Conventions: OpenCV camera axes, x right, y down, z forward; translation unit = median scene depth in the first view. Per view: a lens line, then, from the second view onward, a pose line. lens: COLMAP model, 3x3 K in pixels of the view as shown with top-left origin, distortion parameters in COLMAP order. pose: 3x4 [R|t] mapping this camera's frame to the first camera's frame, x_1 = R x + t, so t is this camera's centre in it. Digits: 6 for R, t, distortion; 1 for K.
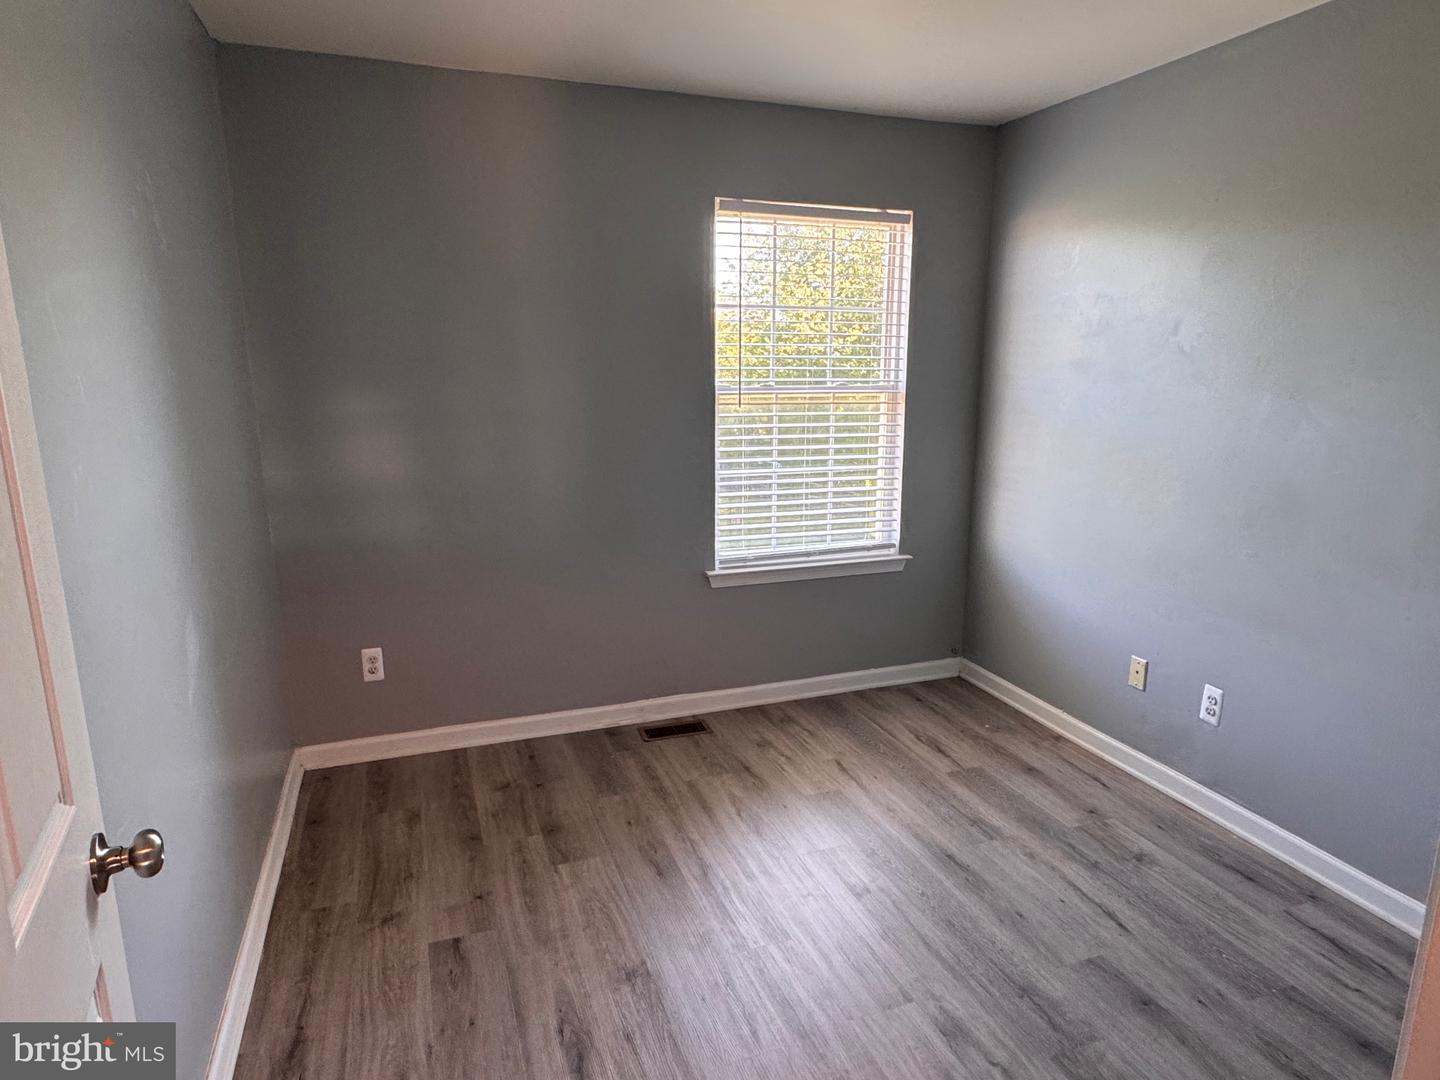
lens RADIAL K [[854.6, 0, 728.5], [0, 854.6, 538.9], [0, 0, 1]] dist [0.004802, 0.000814]
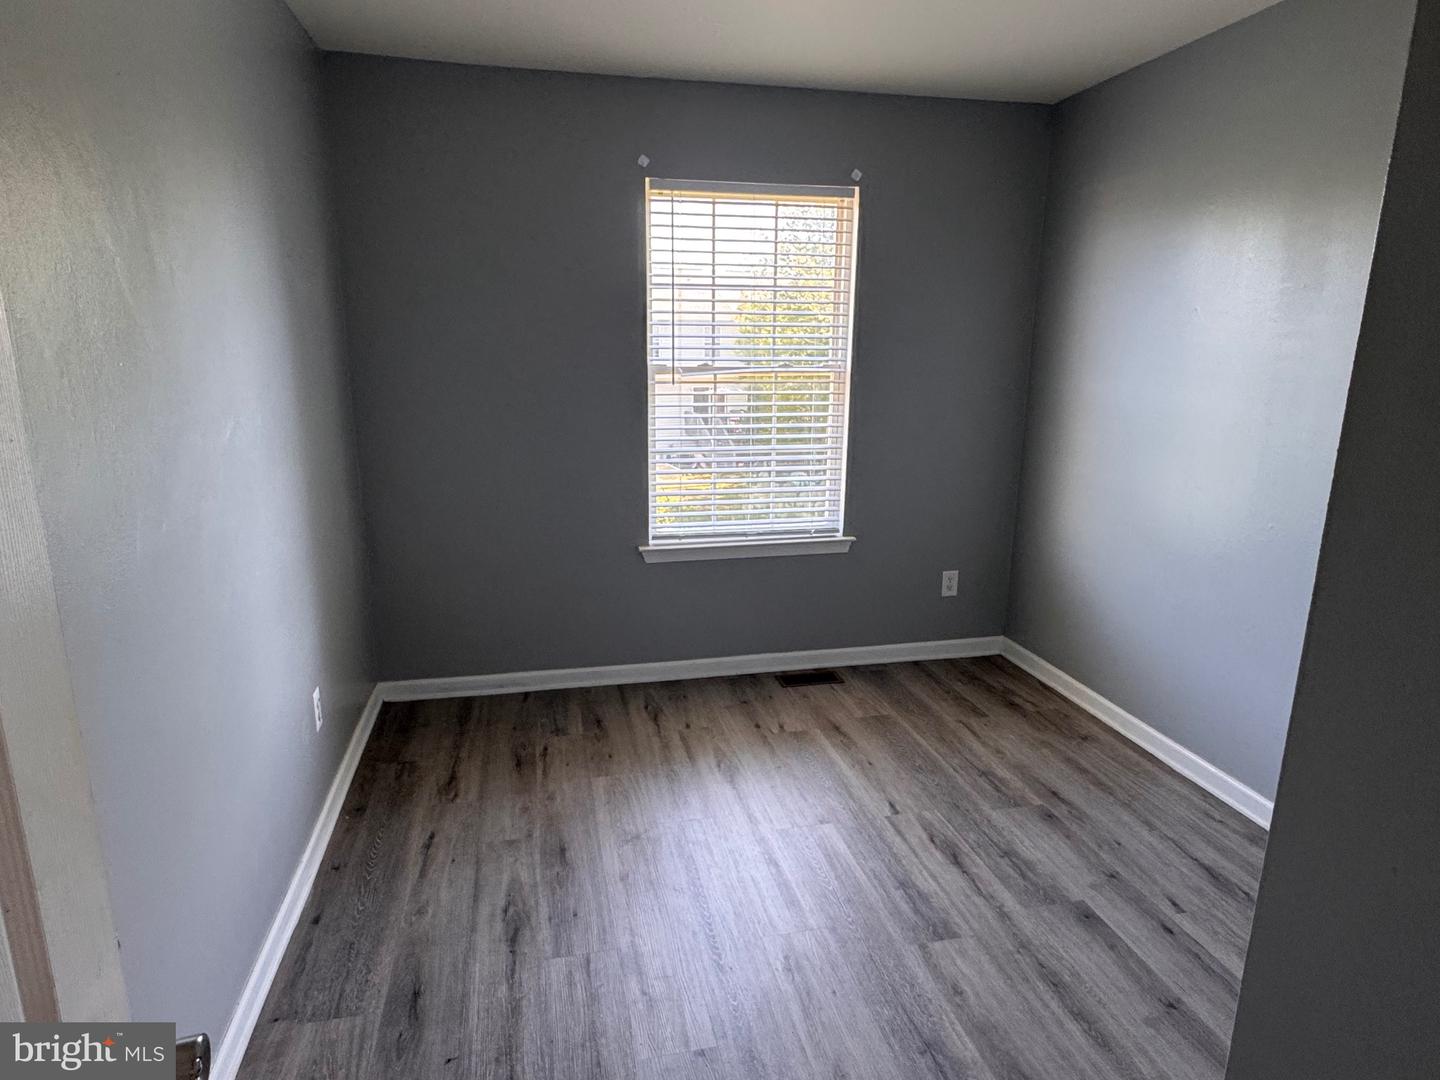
lens RADIAL K [[786.2, 0, 717.5], [0, 786.2, 529.5], [0, 0, 1]] dist [-0.007078, 0.000000]
pose [[0.985553, 0.034814, -0.165750, 0.208046], [-0.029958, 0.999048, 0.031709, -0.014006], [0.166696, -0.026286, 0.985658, 0.079546]]
